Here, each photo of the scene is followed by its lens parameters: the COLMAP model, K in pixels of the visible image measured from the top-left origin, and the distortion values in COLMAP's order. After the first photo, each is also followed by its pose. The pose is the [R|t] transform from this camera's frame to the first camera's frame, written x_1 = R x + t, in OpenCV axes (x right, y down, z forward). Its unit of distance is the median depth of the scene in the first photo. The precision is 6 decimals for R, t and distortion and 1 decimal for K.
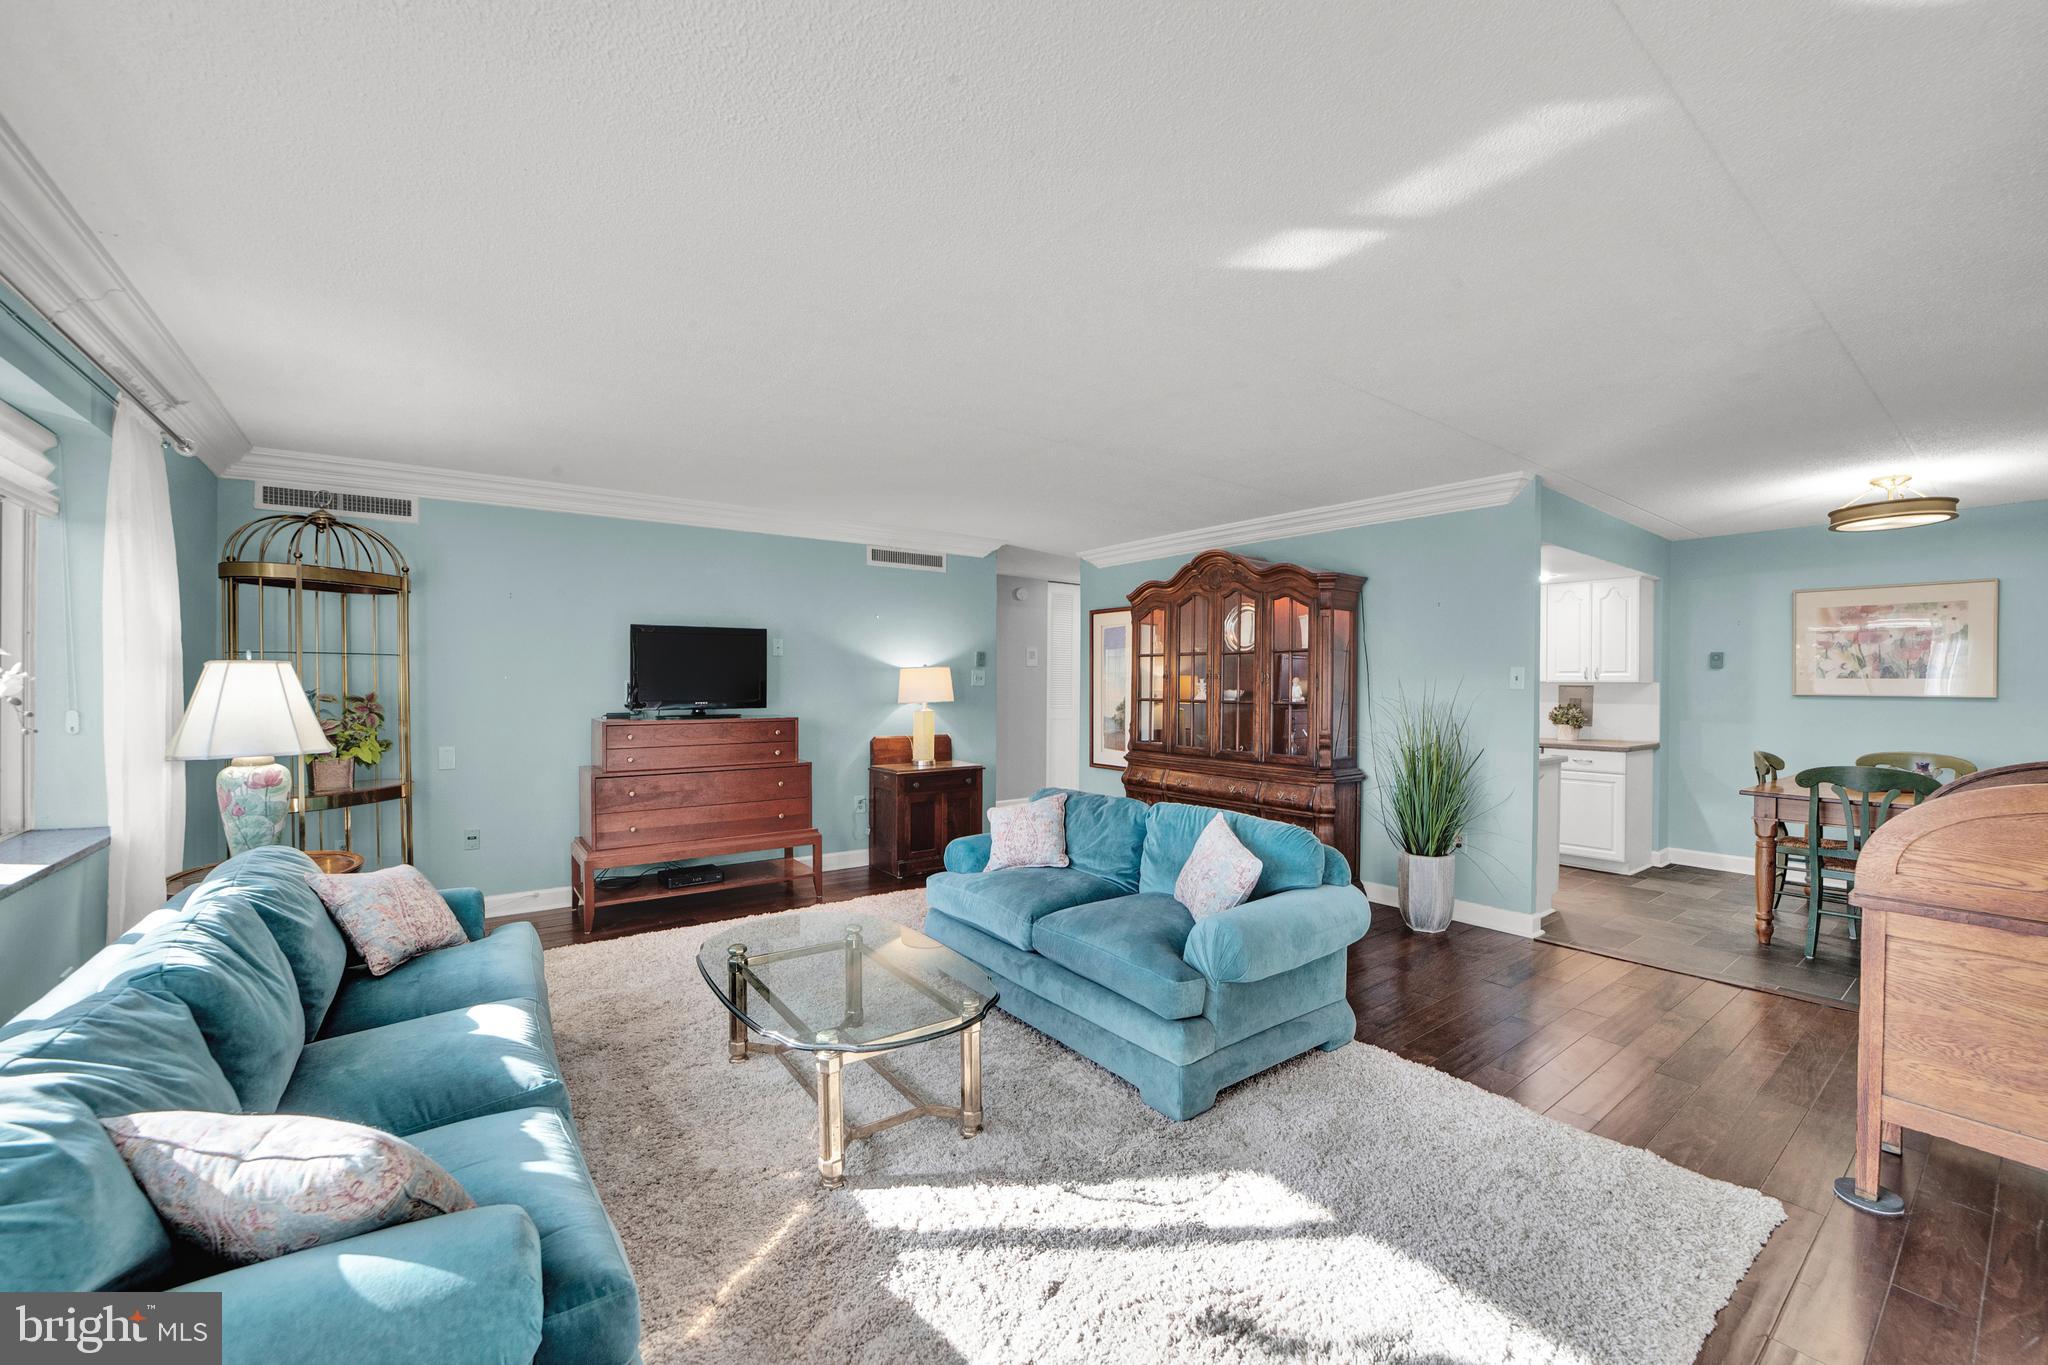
lens RADIAL K [[819.7, 0, 1024.0], [0, 819.7, 682.5], [0, 0, 1]] dist [0.000395, 0.000032]
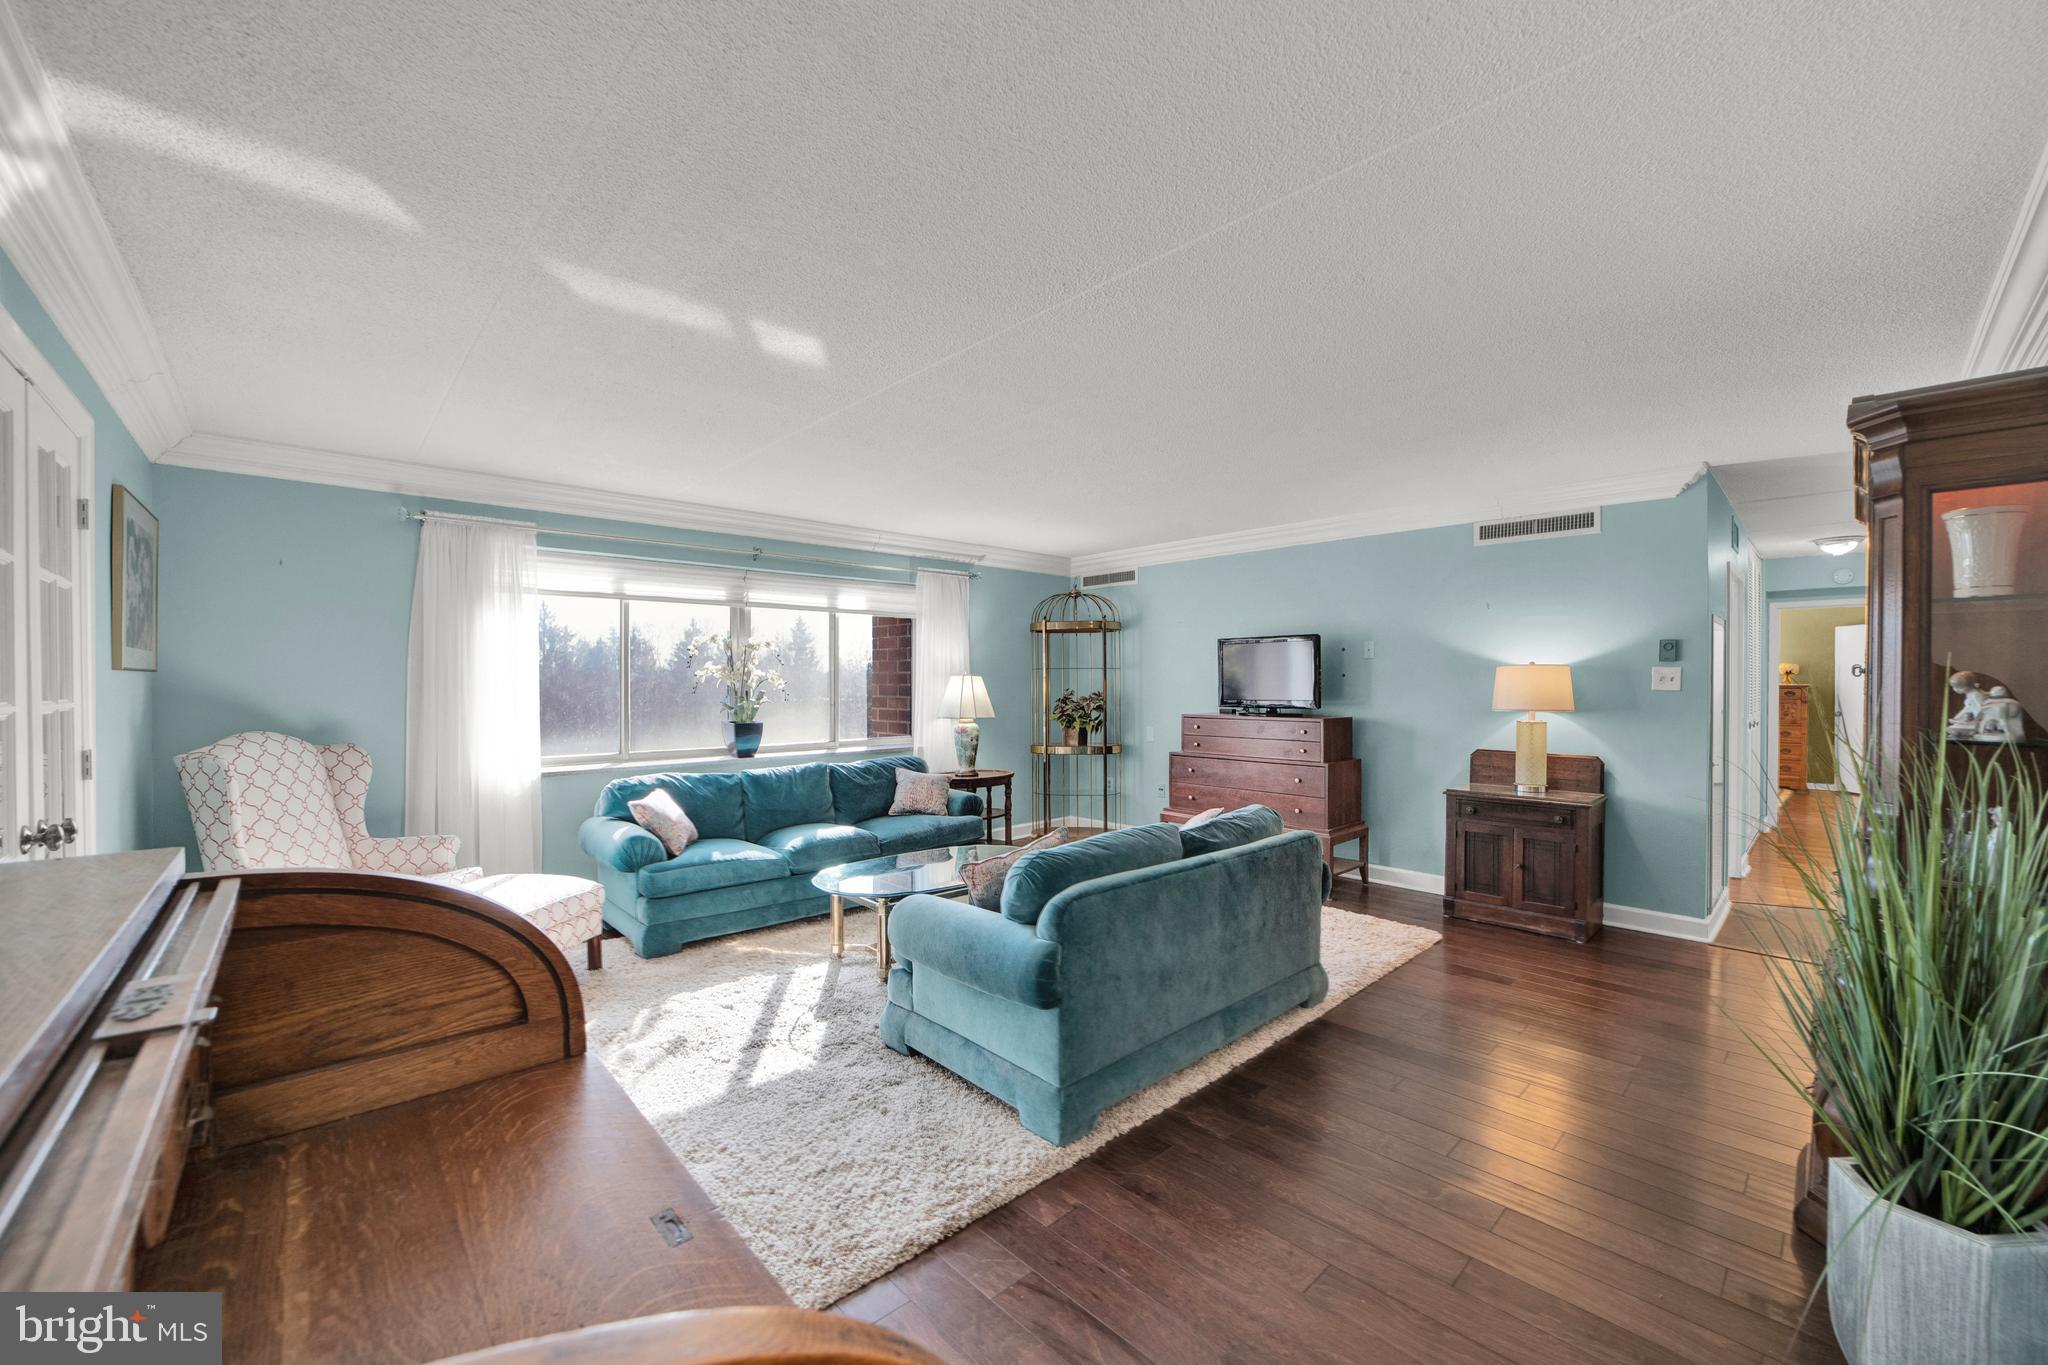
lens RADIAL K [[783.5, 0, 998.8], [0, 783.5, 683.7], [0, 0, 1]] dist [-0.036280, 0.006938]
pose [[0.119980, 0.000543, -0.992776, 0.752043], [-0.000952, 0.999999, 0.000432, -0.000494], [0.992776, 0.000893, 0.119980, 0.564259]]
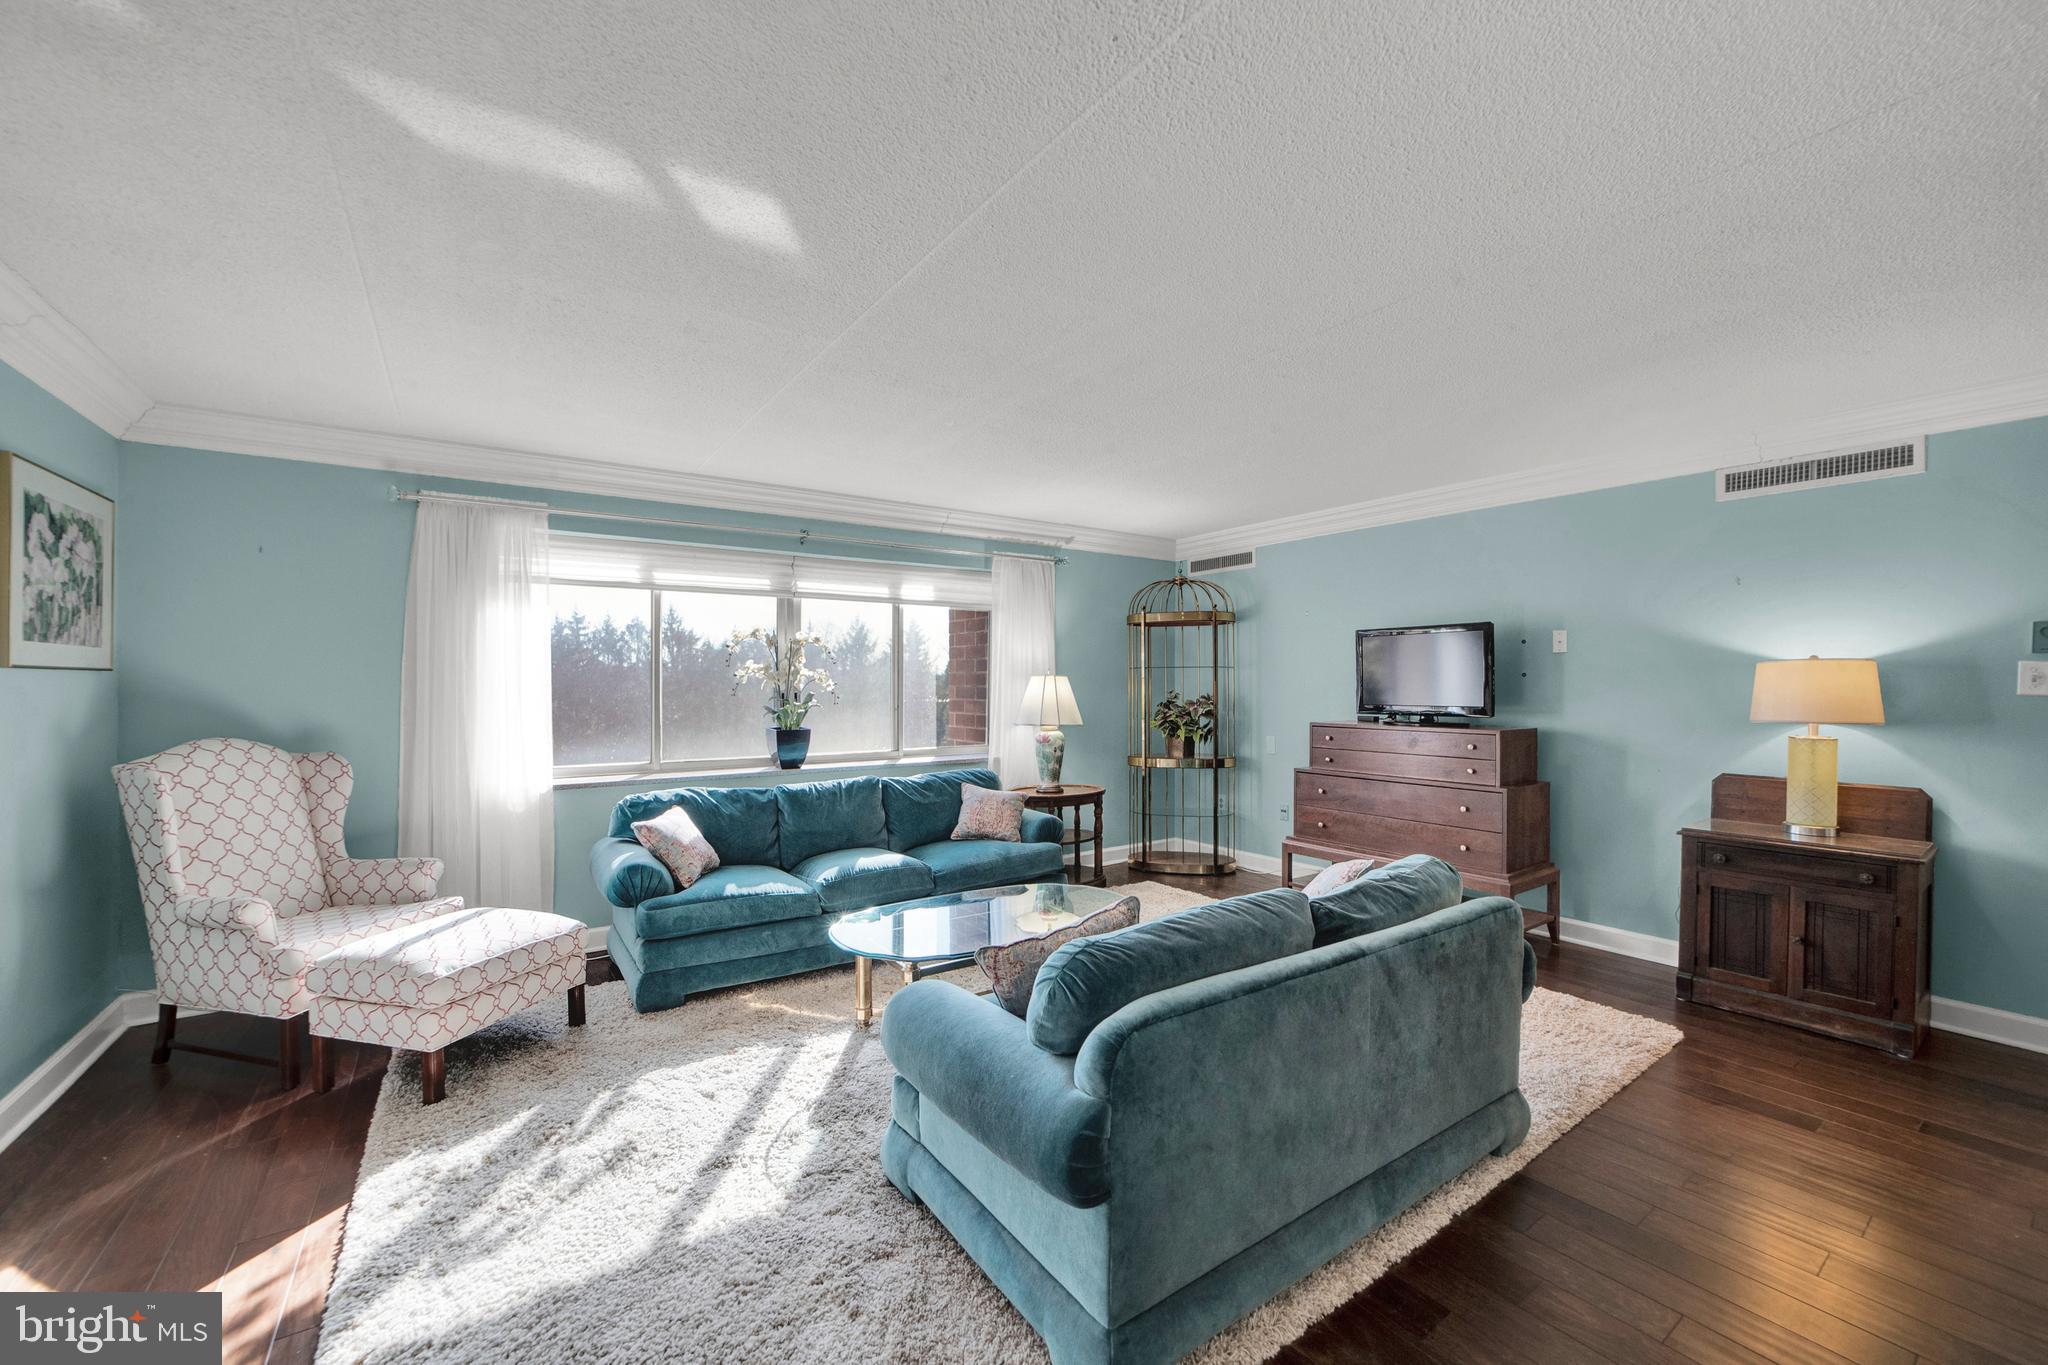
lens RADIAL K [[783.5, 0, 998.8], [0, 783.5, 683.7], [0, 0, 1]] dist [-0.036280, 0.006938]
pose [[-0.027638, -0.001202, -0.999617, 0.569233], [-0.001851, 0.999998, -0.001151, -0.000375], [0.999616, 0.001818, -0.027641, 0.628066]]
